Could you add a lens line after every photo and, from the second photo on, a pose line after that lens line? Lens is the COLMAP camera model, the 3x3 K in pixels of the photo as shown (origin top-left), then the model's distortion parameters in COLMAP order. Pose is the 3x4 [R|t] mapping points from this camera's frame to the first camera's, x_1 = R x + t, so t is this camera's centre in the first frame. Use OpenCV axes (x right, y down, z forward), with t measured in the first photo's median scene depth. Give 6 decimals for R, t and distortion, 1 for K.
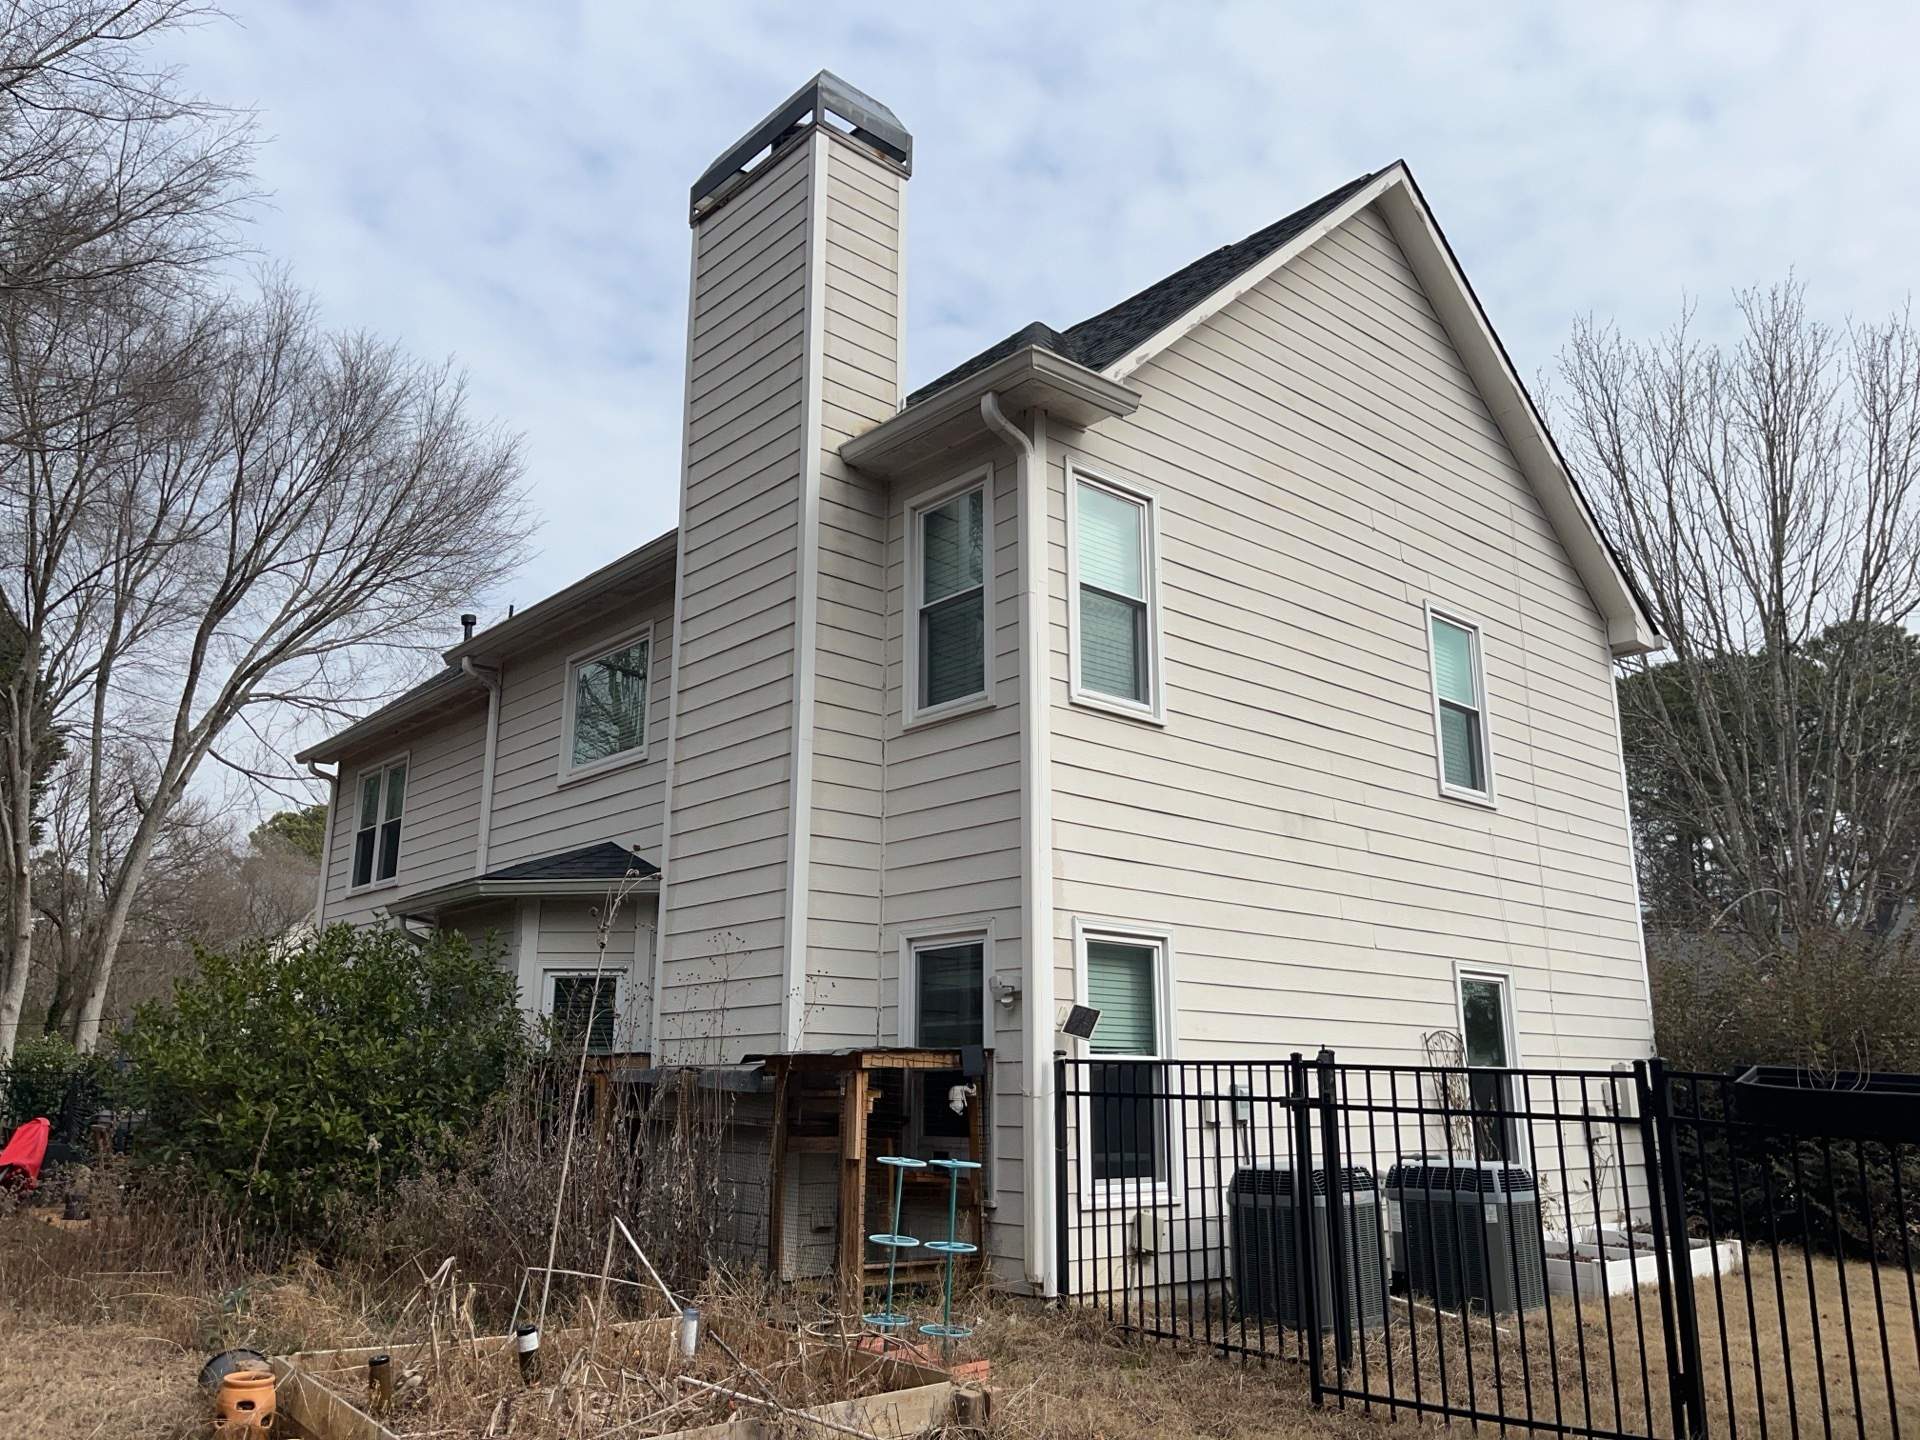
lens RADIAL K [[1469.0, 0, 952.3], [0, 1469.0, 730.4], [0, 0, 1]] dist [0.007552, -0.008447]
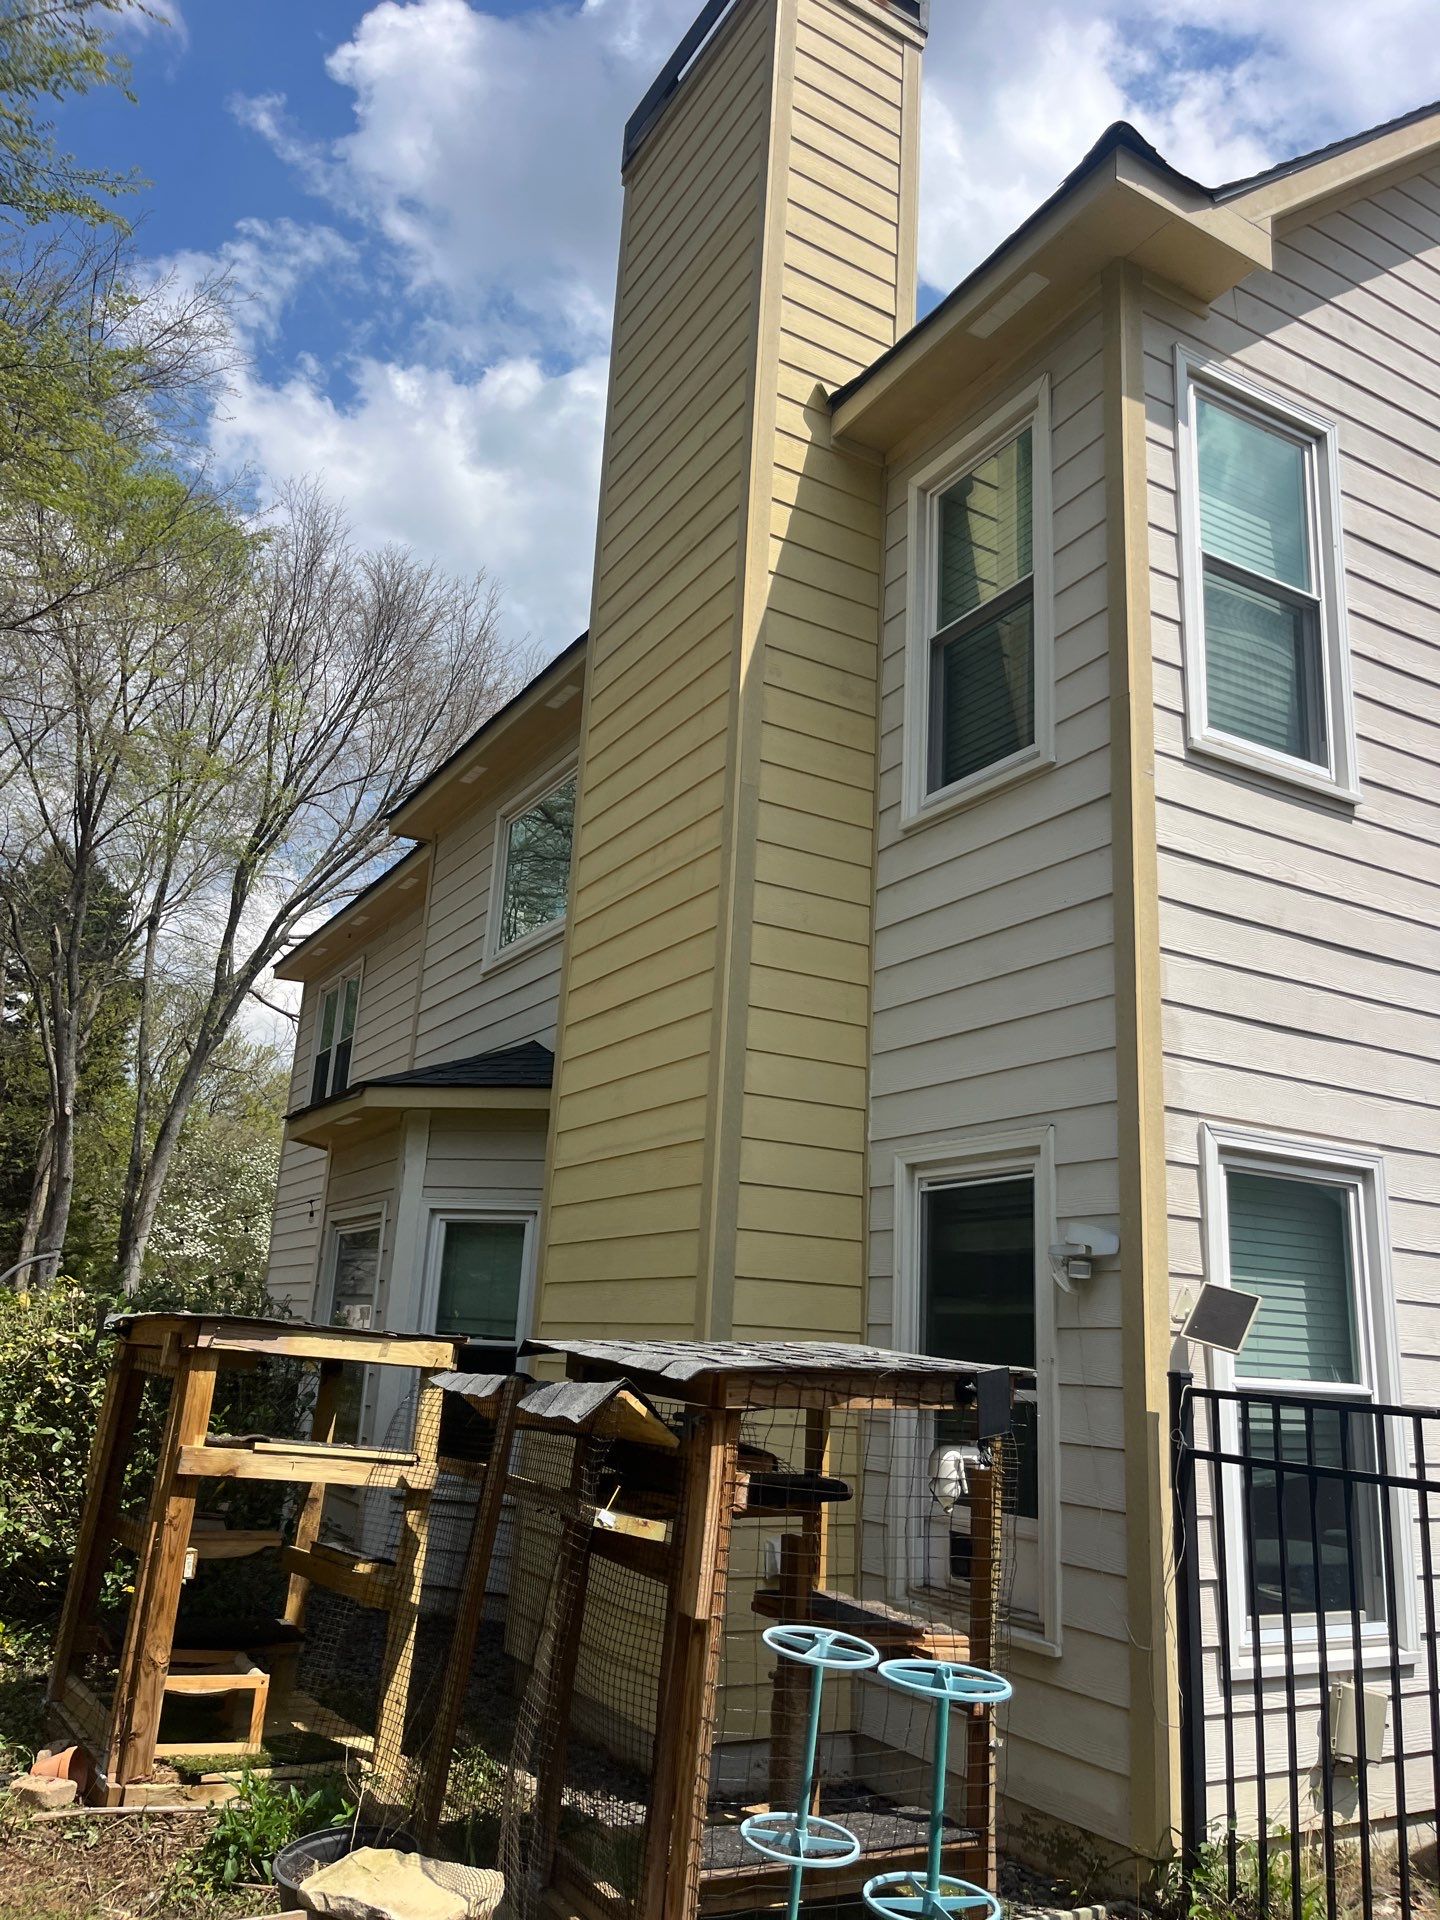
lens RADIAL K [[1471.6, 0, 739.9], [0, 1471.6, 958.1], [0, 0, 1]] dist [0.012240, 0.004151]
pose [[0.980699, -0.006341, -0.195419, 0.019839], [0.000574, 0.999563, -0.029551, 0.073956], [0.195521, 0.028868, 0.980274, 0.386567]]
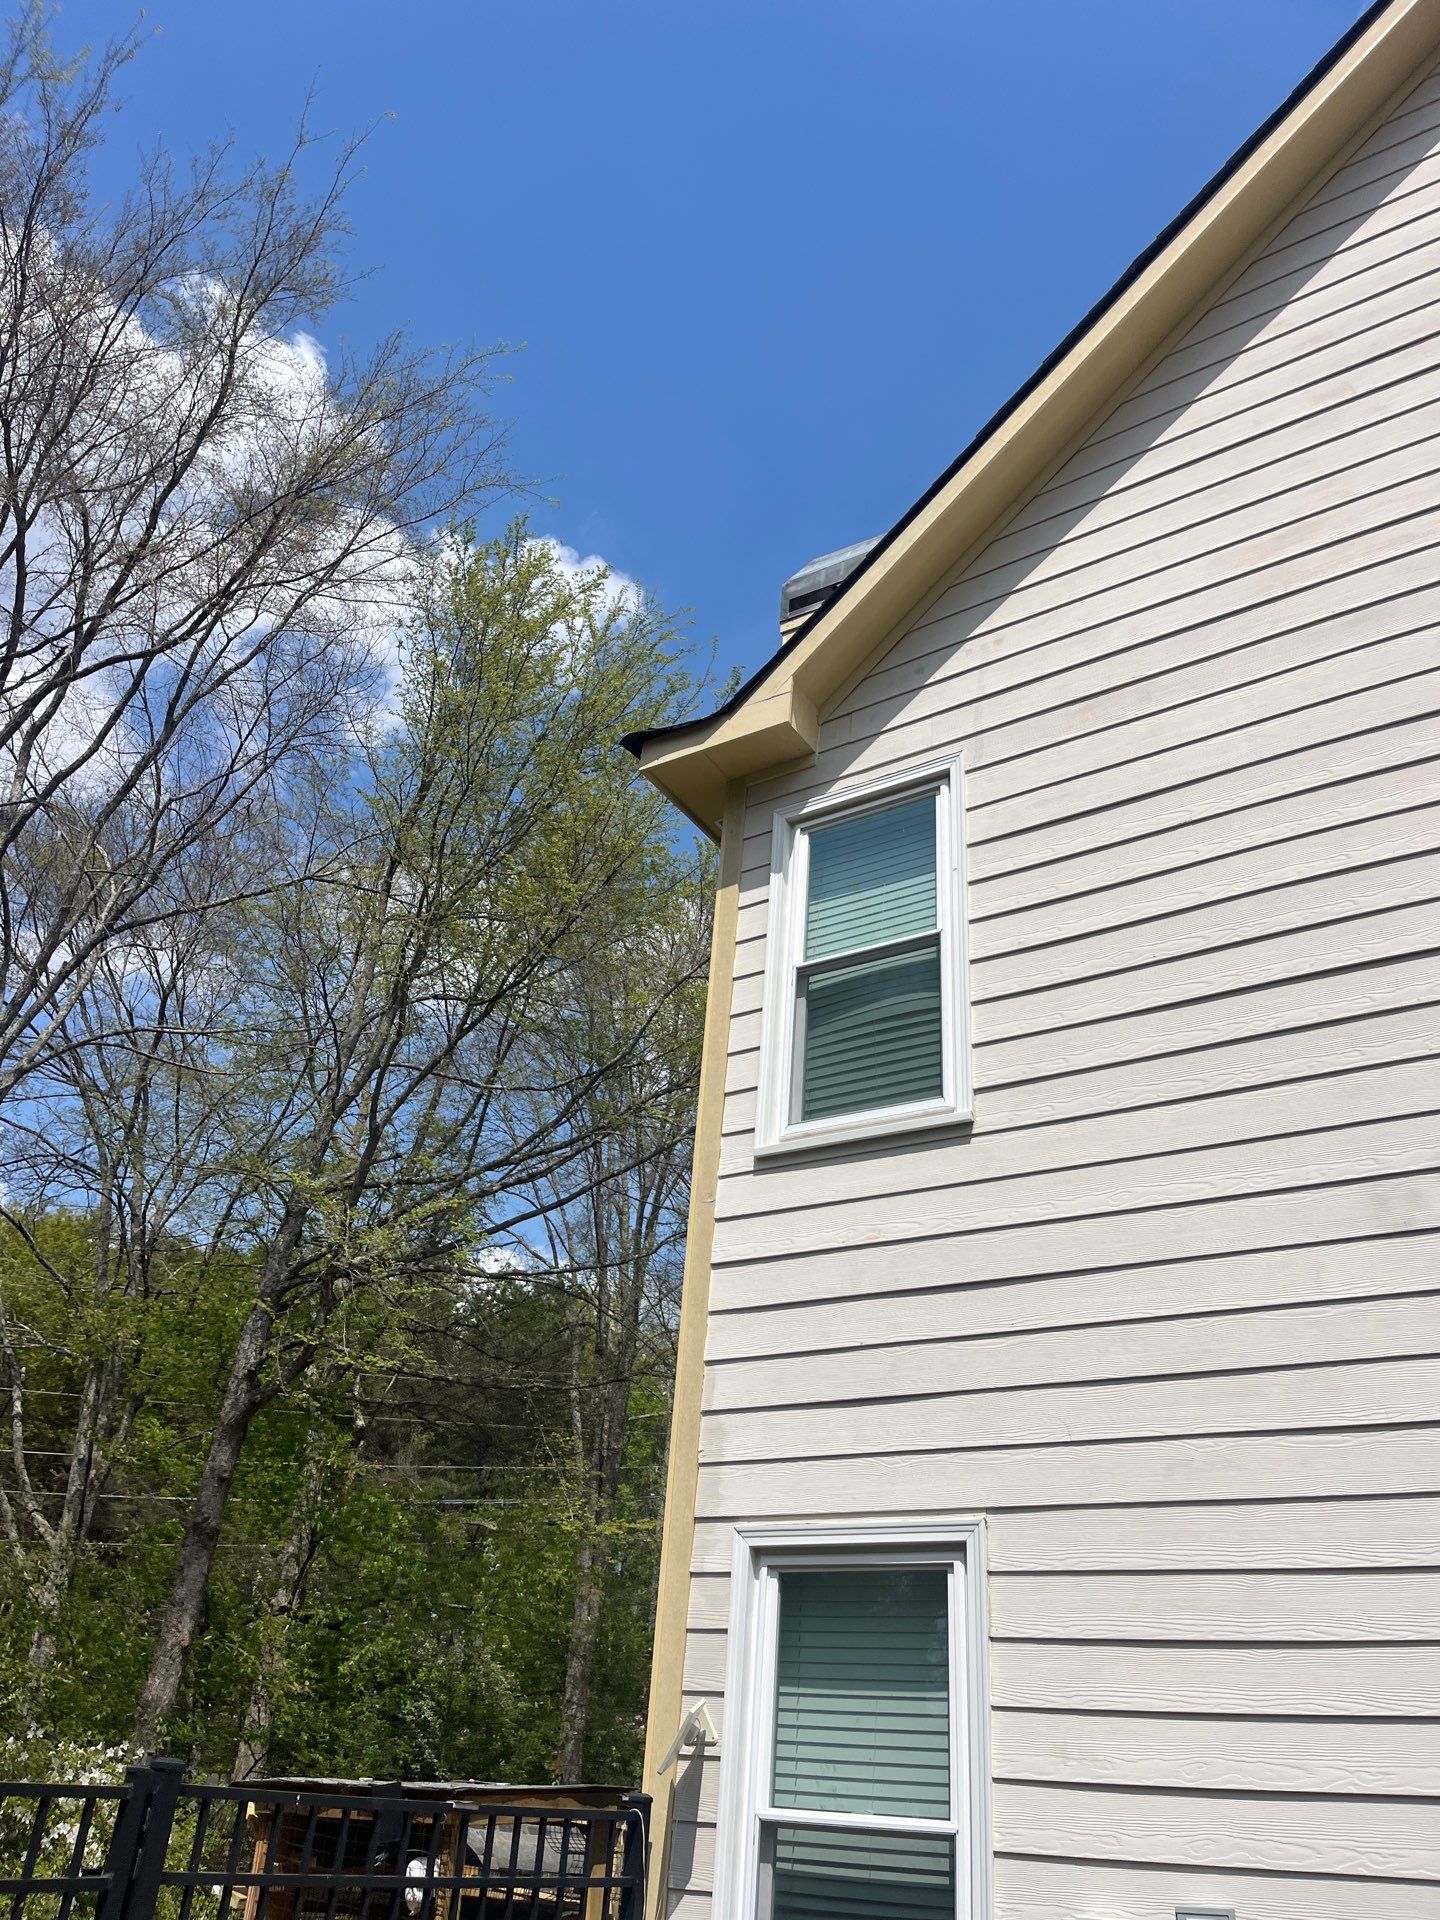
lens RADIAL K [[1469.0, 0, 690.6], [0, 1469.0, 899.7], [0, 0, 1]] dist [0.007552, -0.008447]
pose [[0.273784, -0.503996, -0.819164, 0.604079], [0.157925, 0.863704, -0.478617, 0.169678], [0.948737, 0.001671, 0.316062, 0.733425]]
